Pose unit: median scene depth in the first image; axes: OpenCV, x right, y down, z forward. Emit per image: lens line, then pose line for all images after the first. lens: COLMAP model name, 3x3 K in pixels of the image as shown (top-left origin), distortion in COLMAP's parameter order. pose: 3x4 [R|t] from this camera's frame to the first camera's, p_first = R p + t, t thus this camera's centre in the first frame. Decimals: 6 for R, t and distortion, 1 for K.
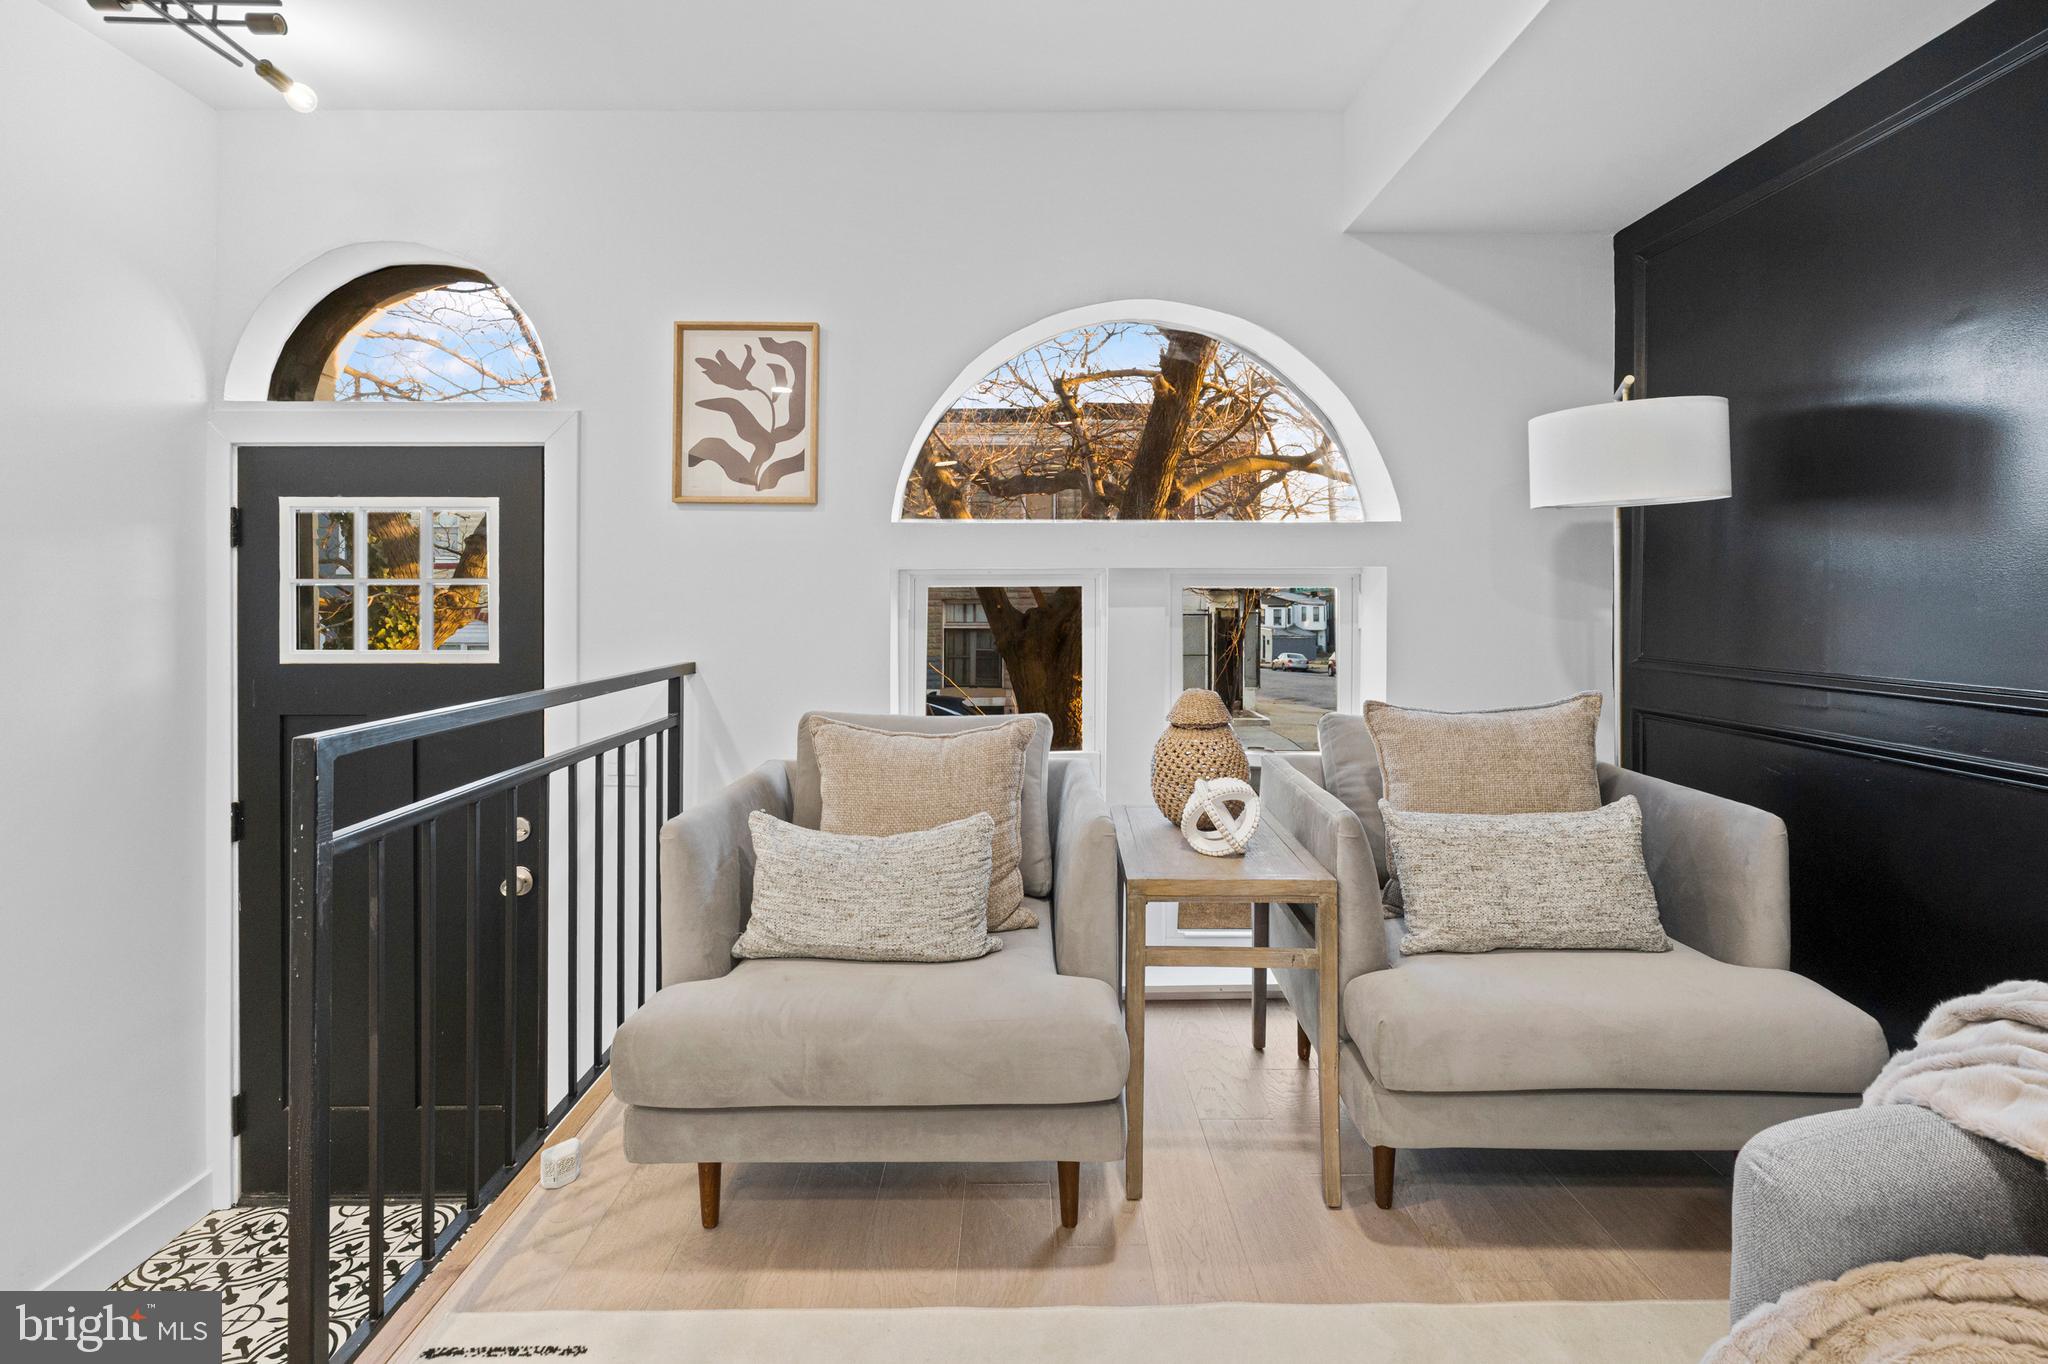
lens RADIAL K [[937.7, 0, 1029.4], [0, 937.7, 598.9], [0, 0, 1]] dist [-0.000663, 0.000004]
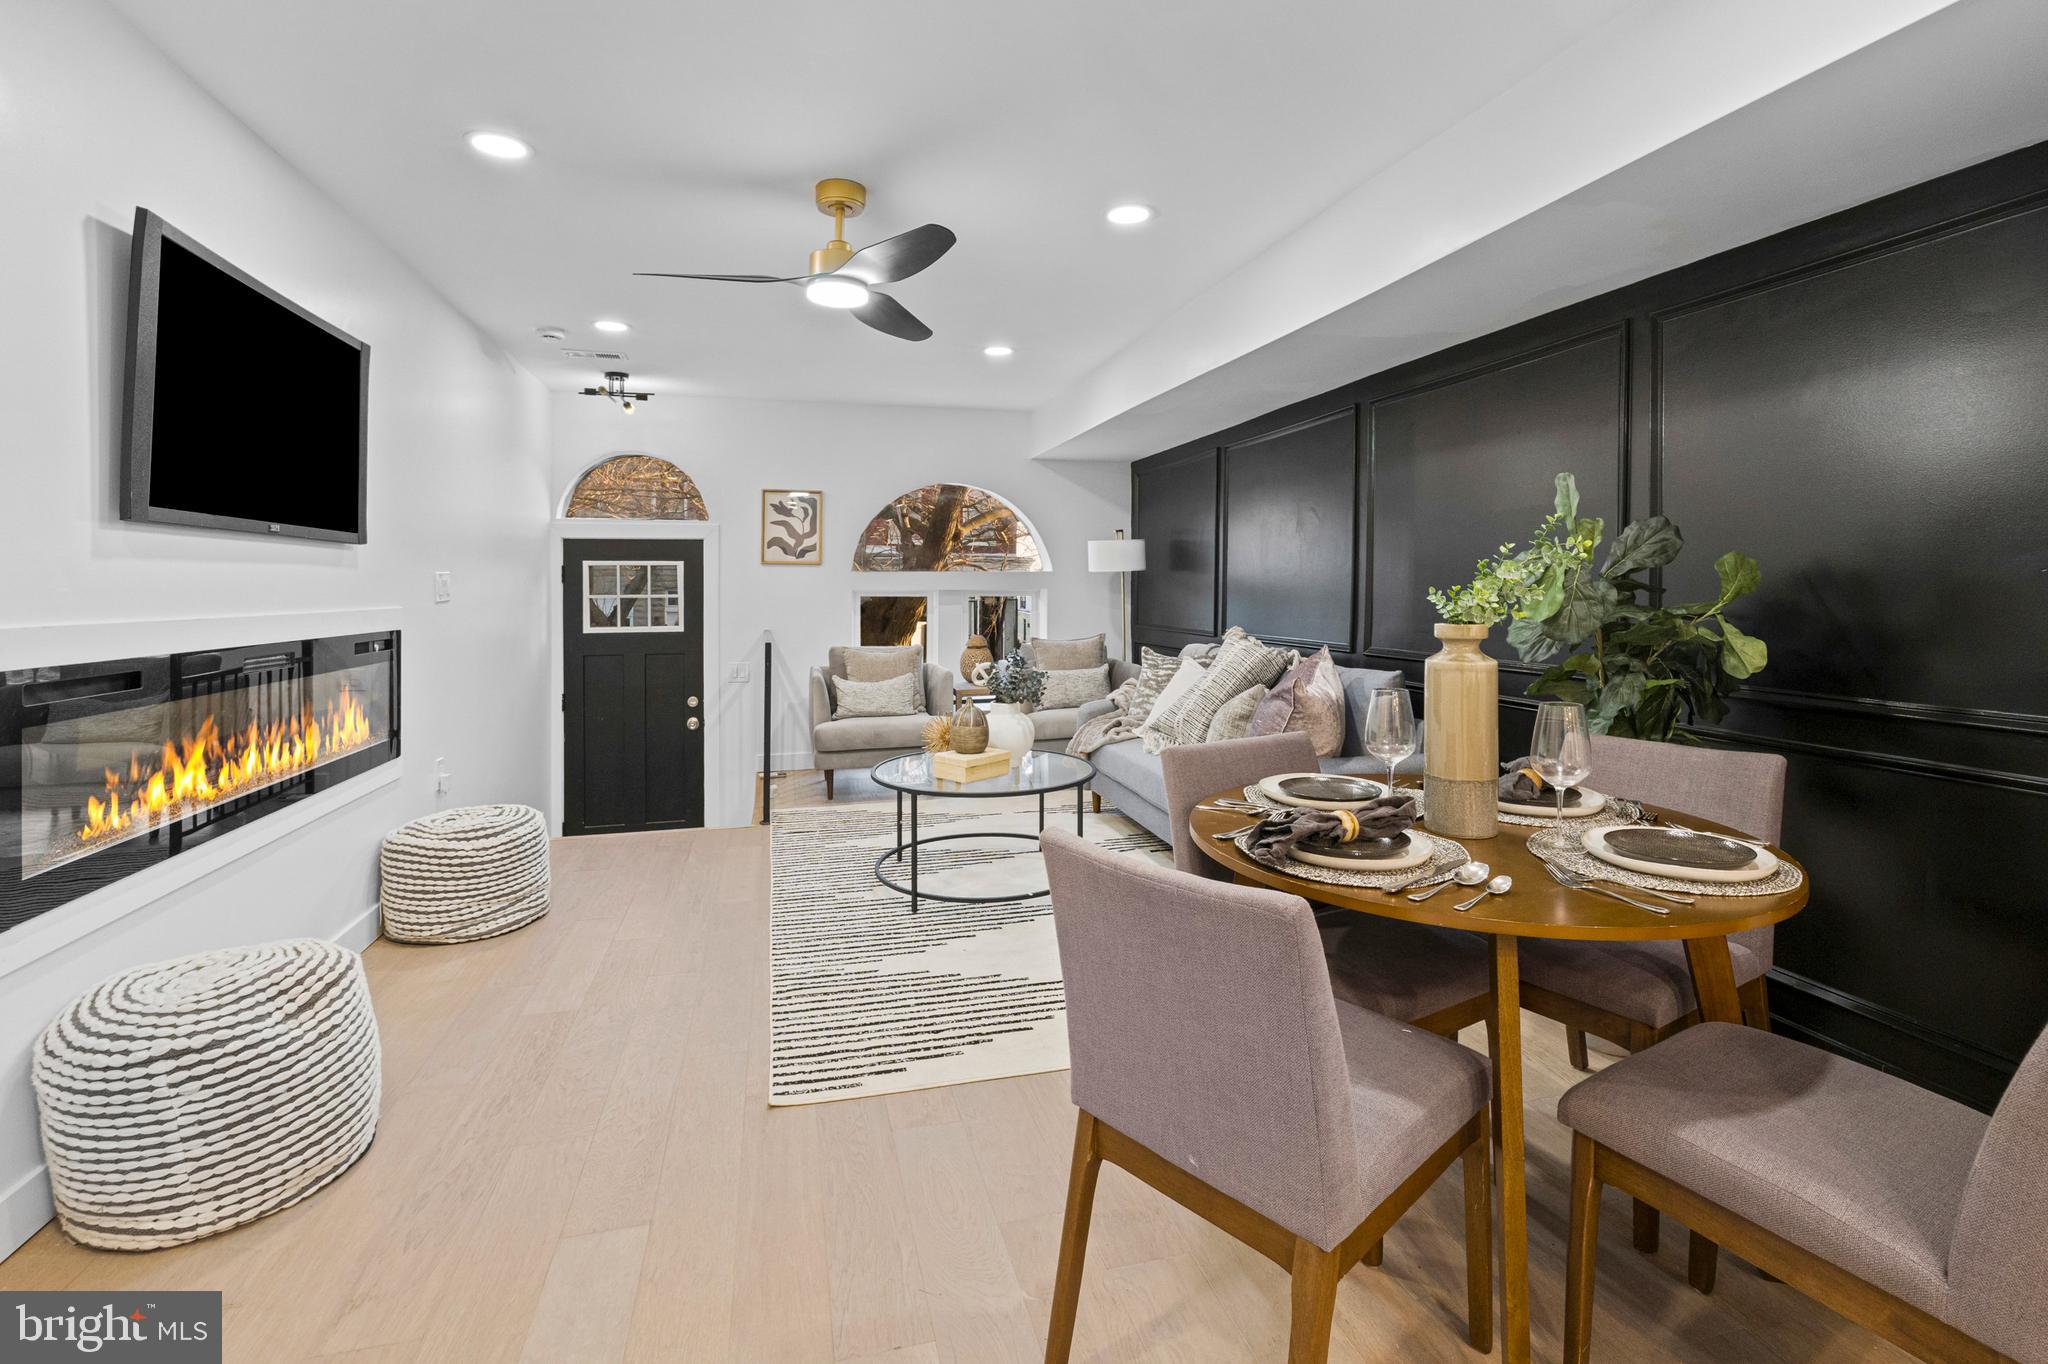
lens RADIAL K [[982.6, 0, 1043.3], [0, 982.6, 586.8], [0, 0, 1]] dist [0.000653, 0.000115]
pose [[0.966219, -0.002613, 0.257710, -0.329527], [0.001612, 0.999990, 0.004097, -0.052885], [-0.257718, -0.003543, 0.966214, -1.624916]]
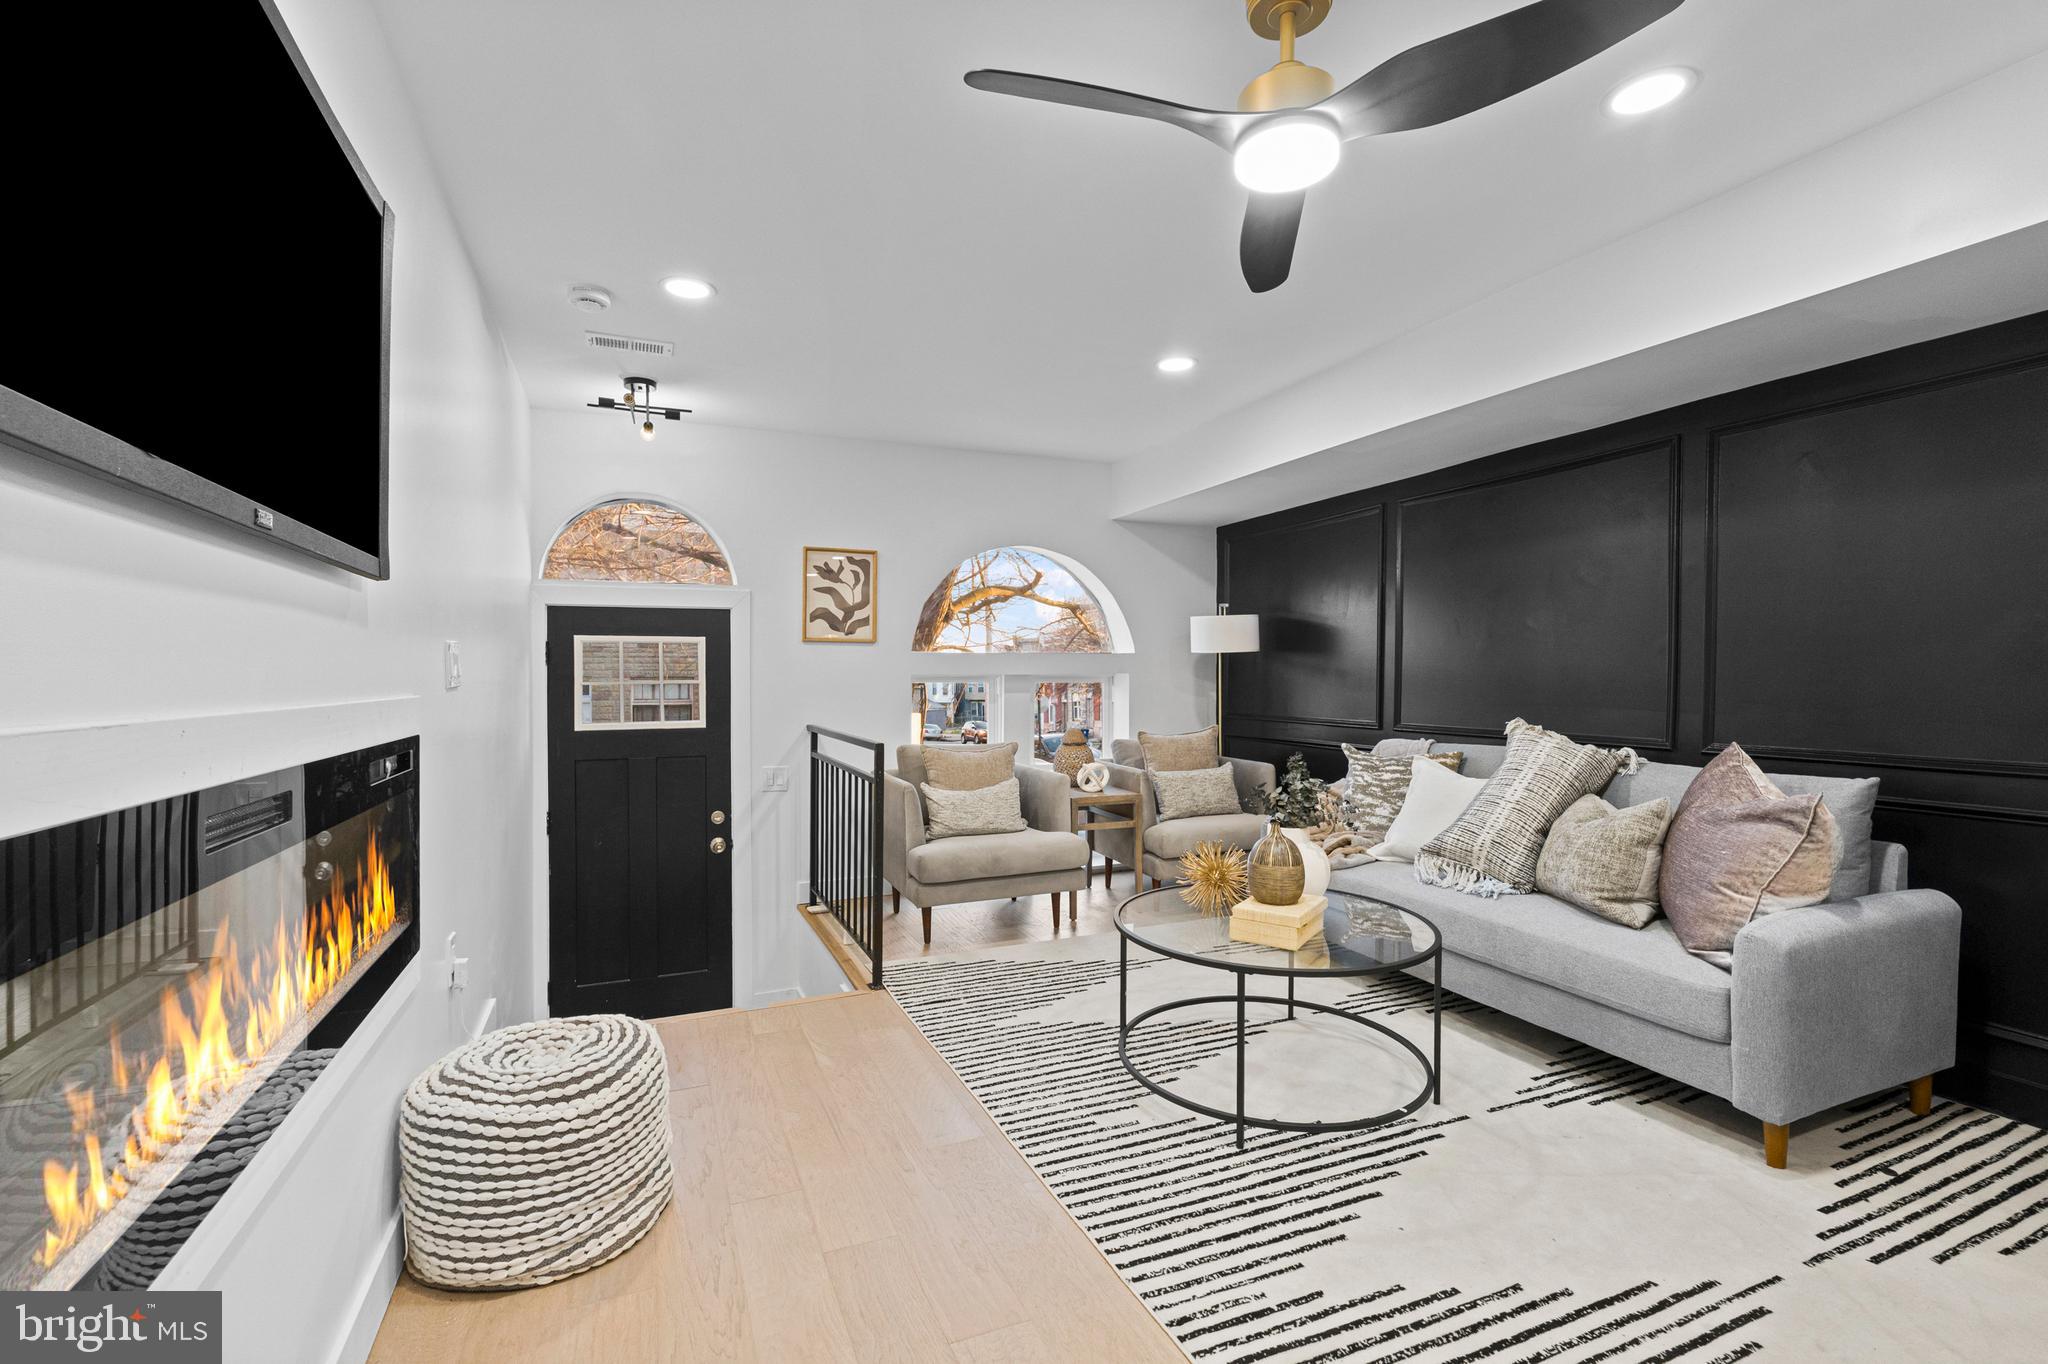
lens RADIAL K [[933.6, 0, 1024.0], [0, 933.6, 682.0], [0, 0, 1]] dist [-0.001480, -0.000100]
pose [[0.921130, -0.005107, 0.389222, -0.704663], [0.001230, 0.999947, 0.010209, -0.038596], [-0.389254, -0.008926, 0.921087, -0.926105]]
